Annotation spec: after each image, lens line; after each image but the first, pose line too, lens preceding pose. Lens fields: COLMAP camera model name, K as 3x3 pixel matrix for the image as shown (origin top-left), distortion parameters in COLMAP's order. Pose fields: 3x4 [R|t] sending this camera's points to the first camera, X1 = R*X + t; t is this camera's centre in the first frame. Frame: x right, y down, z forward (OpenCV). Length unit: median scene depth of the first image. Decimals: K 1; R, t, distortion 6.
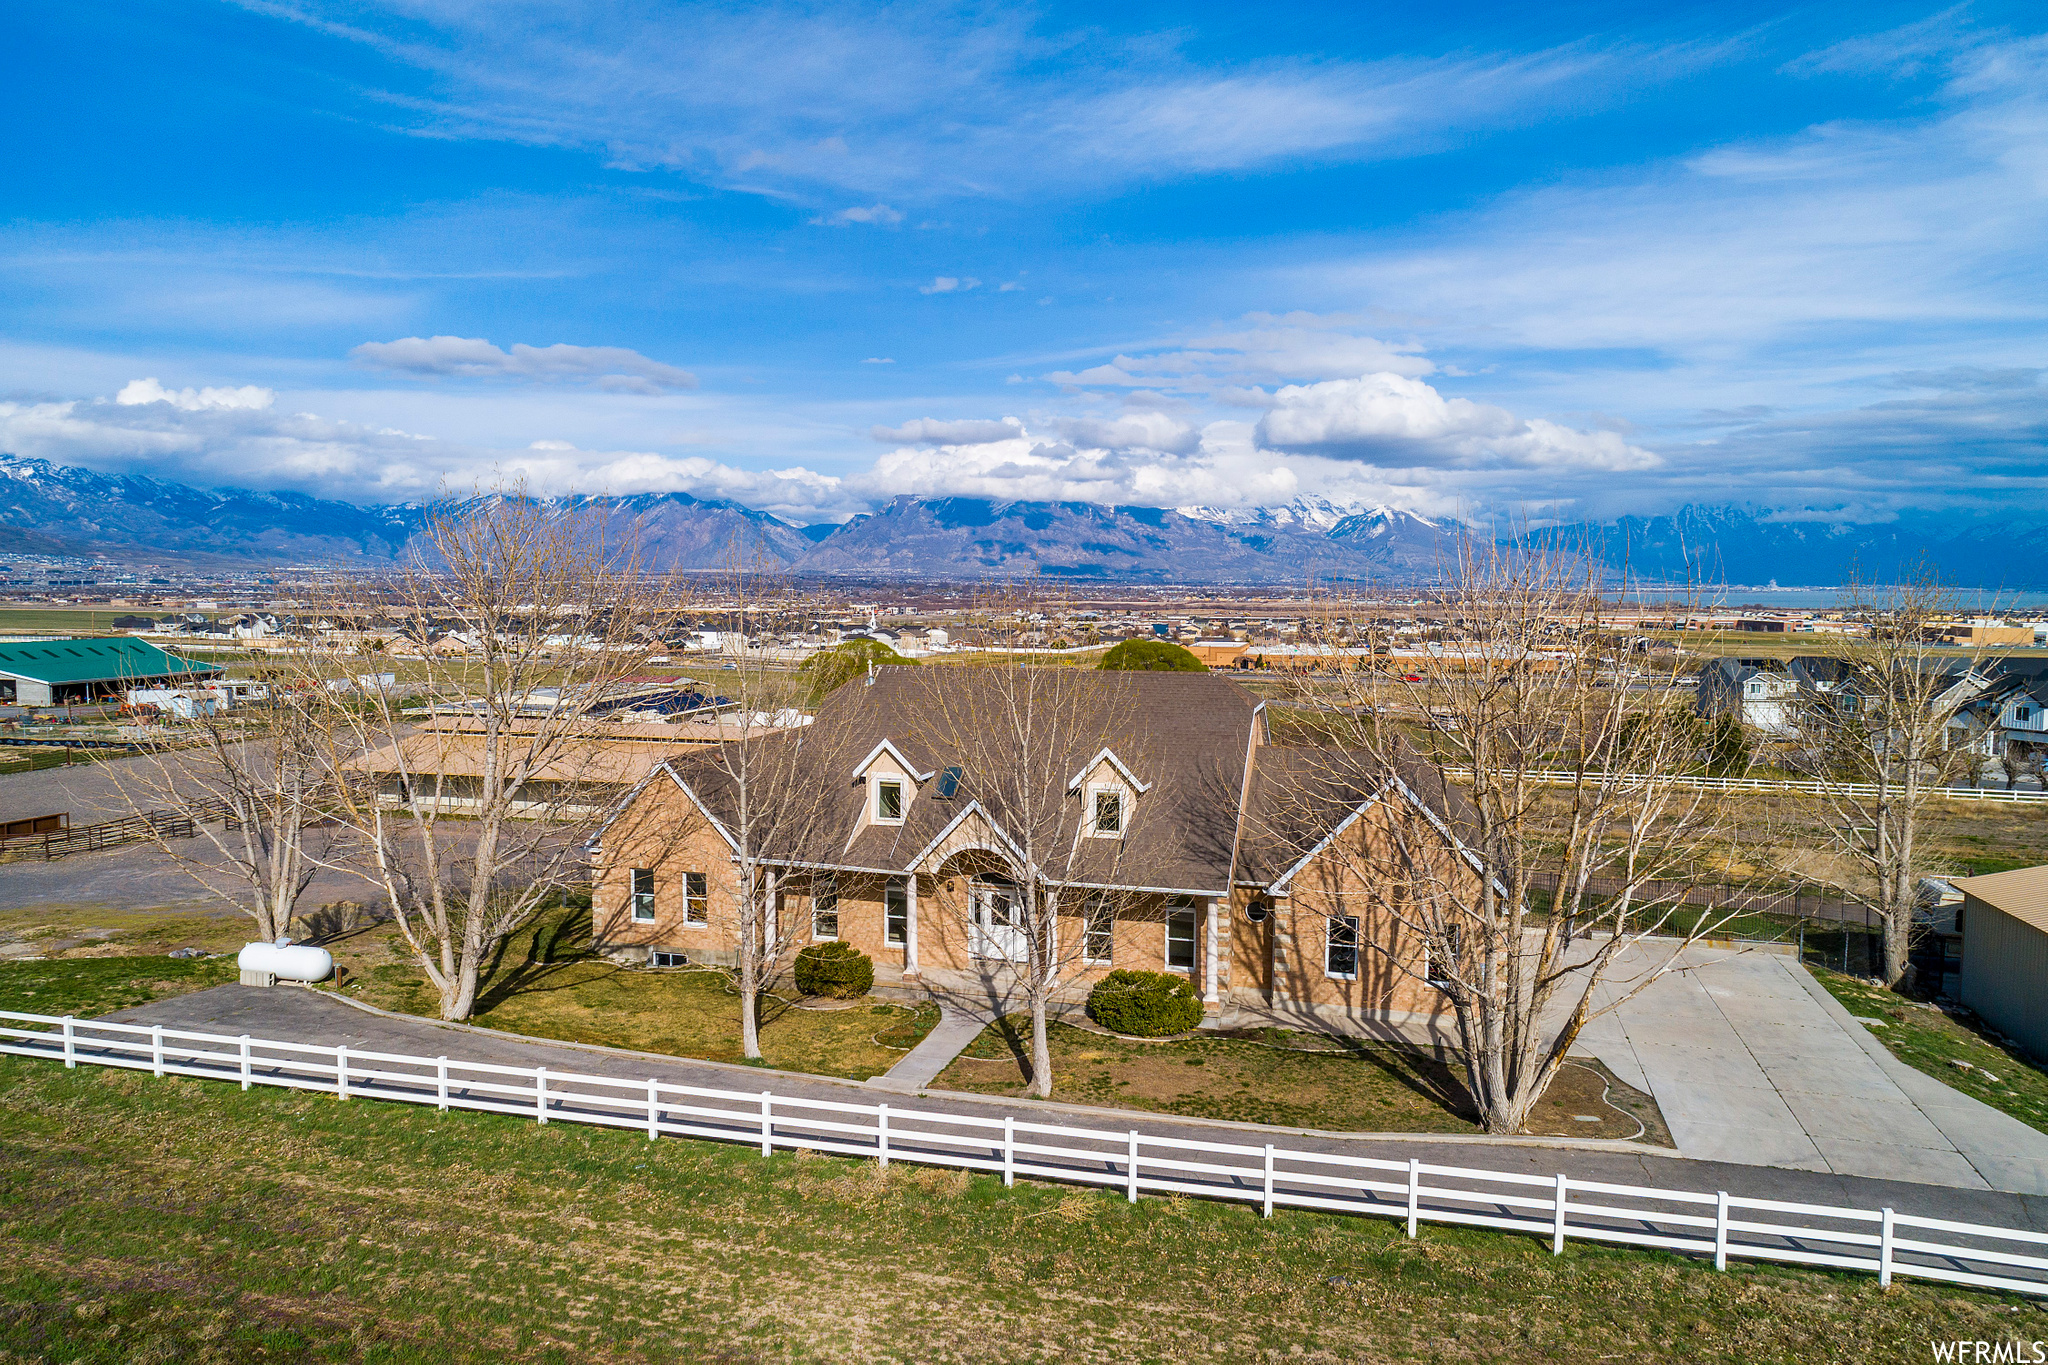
lens RADIAL K [[1385.6, 0, 1024.0], [0, 1385.6, 682.5], [0, 0, 1]] dist [-0.004165, 0.001787]
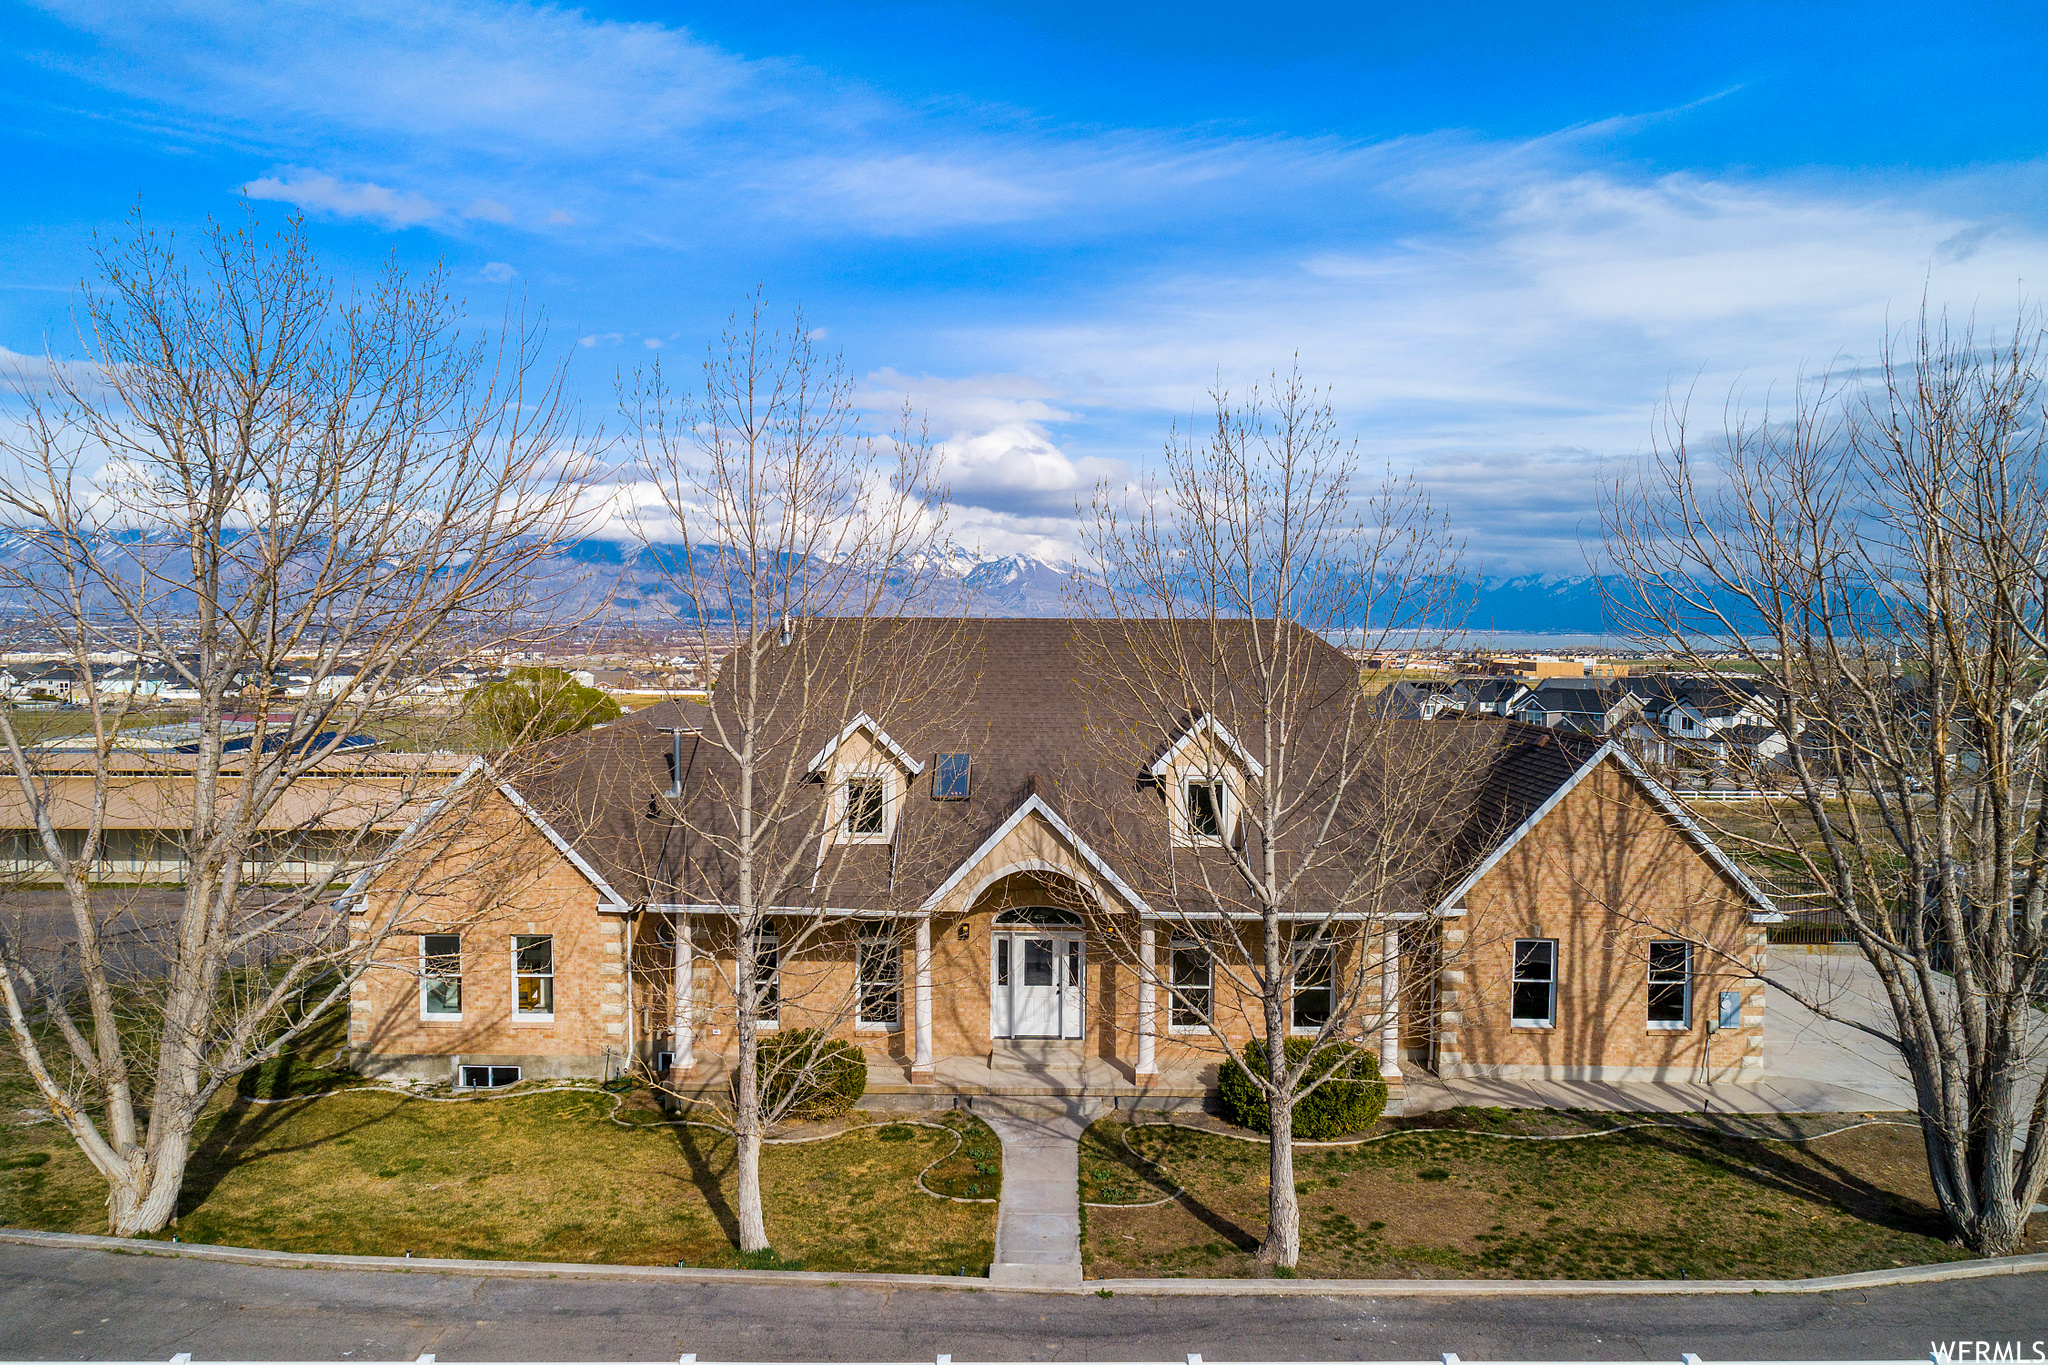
lens RADIAL K [[1383.6, 0, 1026.1], [0, 1383.6, 717.5], [0, 0, 1]] dist [-0.002924, -0.000330]
pose [[0.965768, -0.018245, 0.258765, -0.205357], [0.020276, 0.999781, -0.005183, 0.052503], [-0.258614, 0.010253, 0.965926, 0.377063]]
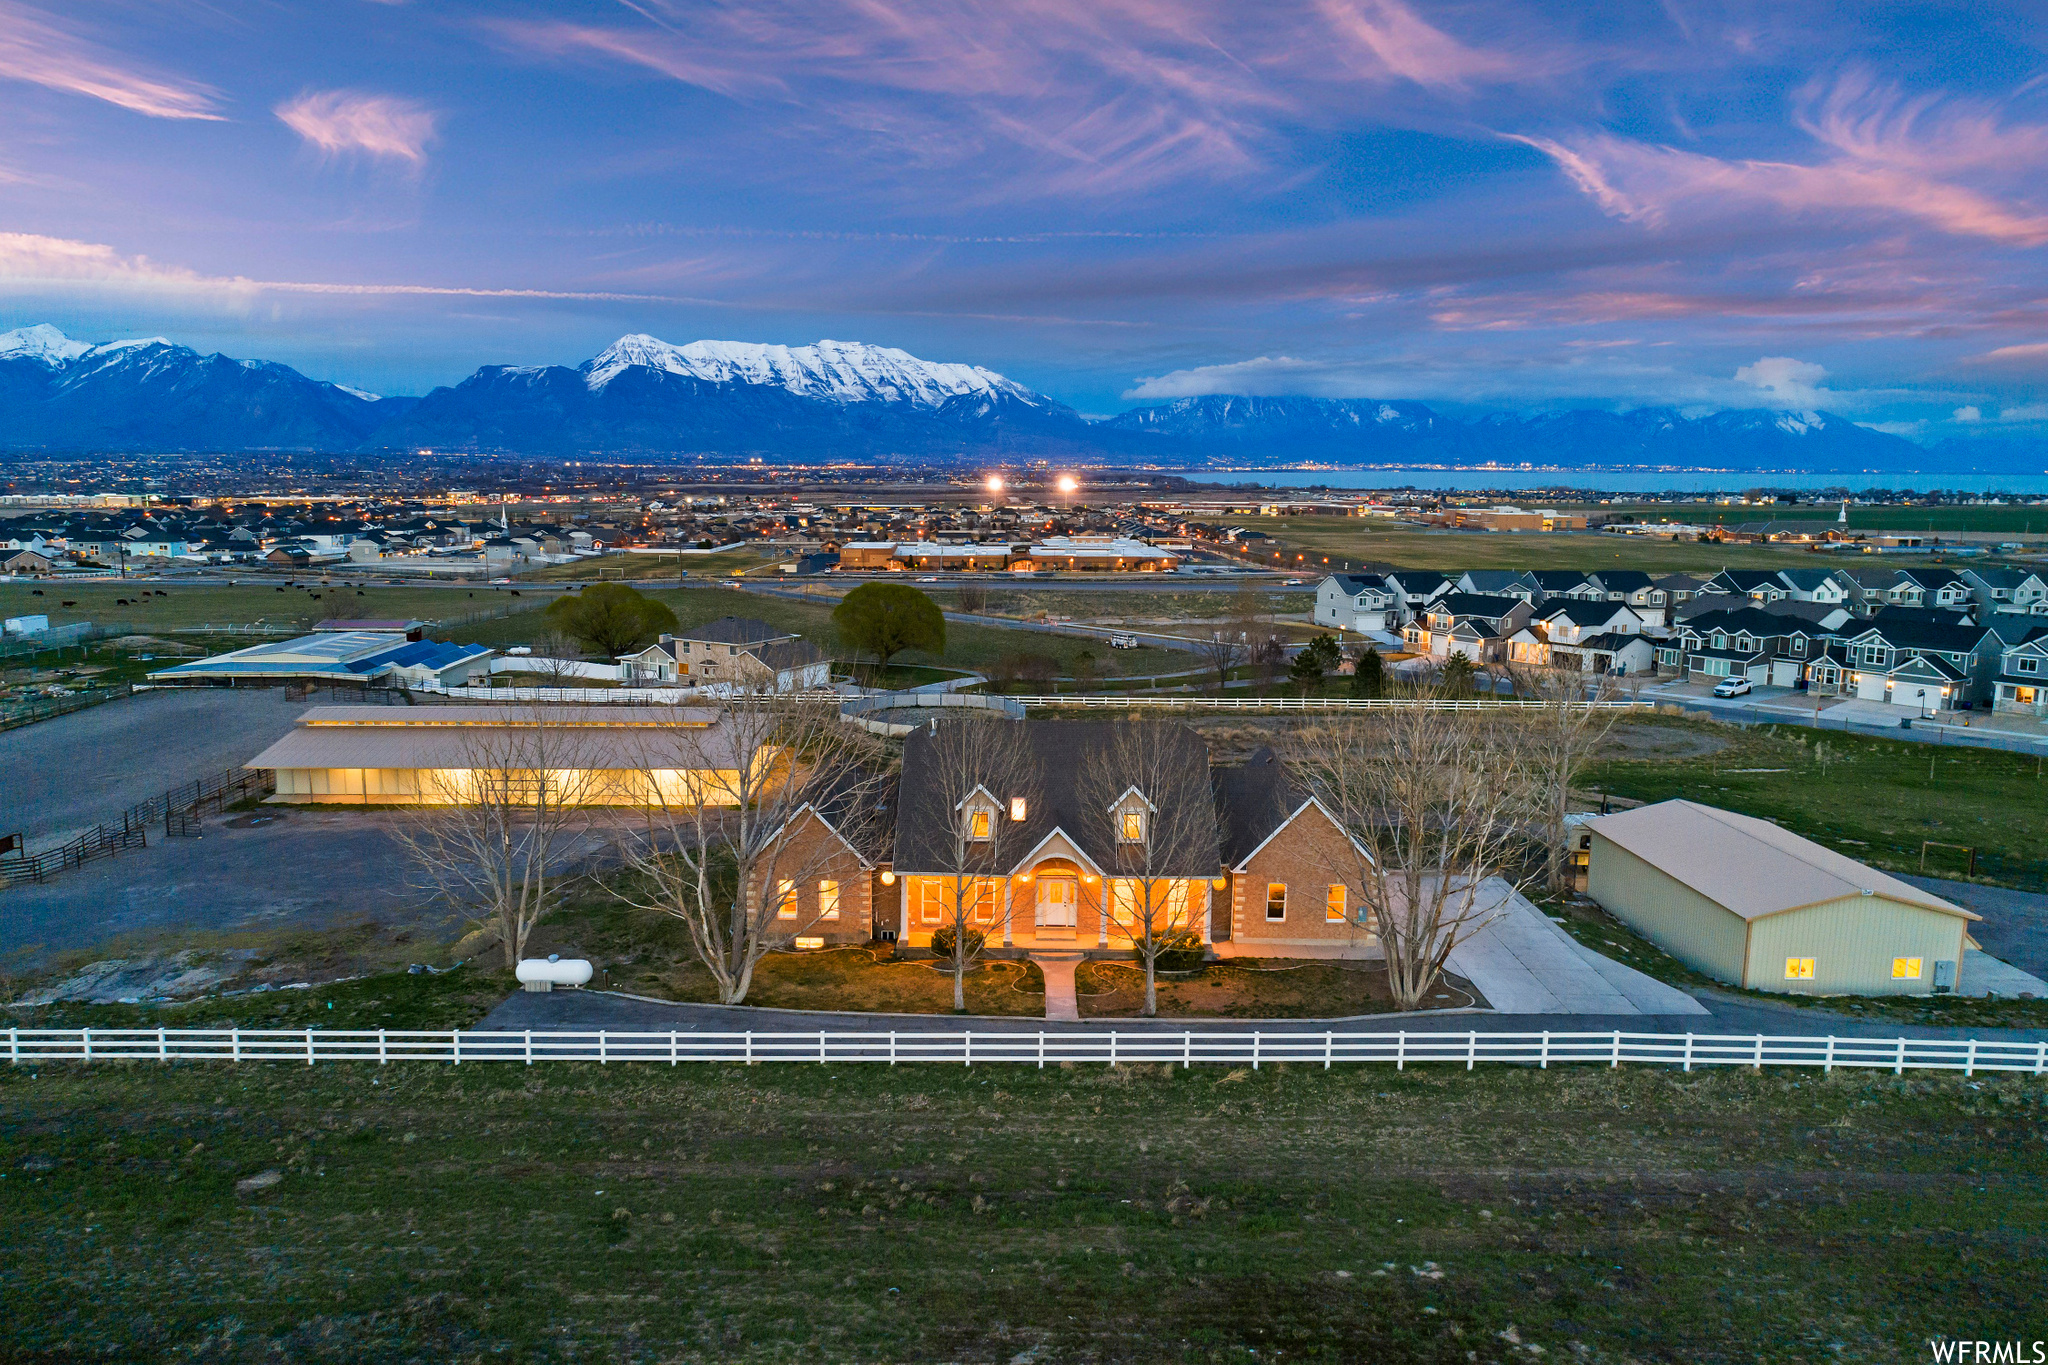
lens RADIAL K [[1395.5, 0, 1024.0], [0, 1395.5, 682.5], [0, 0, 1]] dist [-0.002777, -0.000125]
pose [[0.960699, -0.037566, 0.275037, -0.485400], [0.013305, 0.995893, 0.089551, -0.210328], [-0.277272, -0.082372, 0.957254, -0.442809]]
